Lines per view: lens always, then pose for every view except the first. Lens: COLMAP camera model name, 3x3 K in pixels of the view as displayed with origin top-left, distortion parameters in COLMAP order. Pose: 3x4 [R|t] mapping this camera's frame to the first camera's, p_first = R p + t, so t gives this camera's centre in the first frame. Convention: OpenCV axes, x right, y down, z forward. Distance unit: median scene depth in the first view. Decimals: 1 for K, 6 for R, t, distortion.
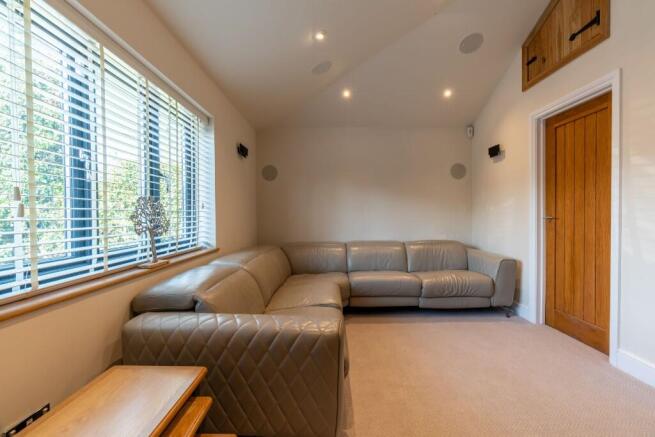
lens RADIAL K [[300.3, 0, 327.5], [0, 300.3, 218.5], [0, 0, 1]] dist [-0.001782, 0.000158]
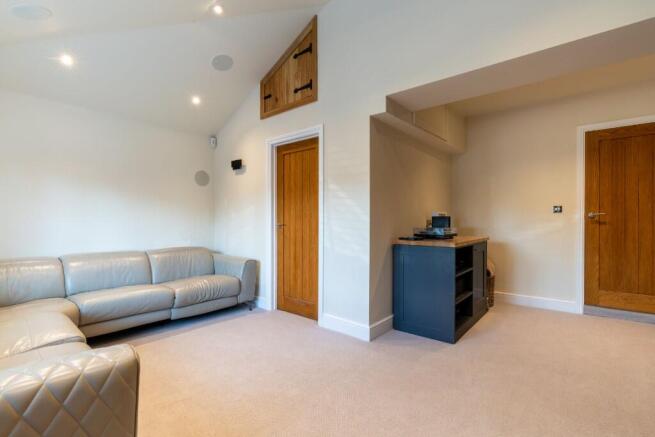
lens RADIAL K [[305.7, 0, 334.9], [0, 305.7, 219.2], [0, 0, 1]] dist [-0.029593, 0.000612]
pose [[0.626675, 0.016366, 0.779109, -0.115758], [-0.001900, 0.999809, -0.019473, 0.000172], [-0.779279, 0.010723, 0.626586, 0.009929]]
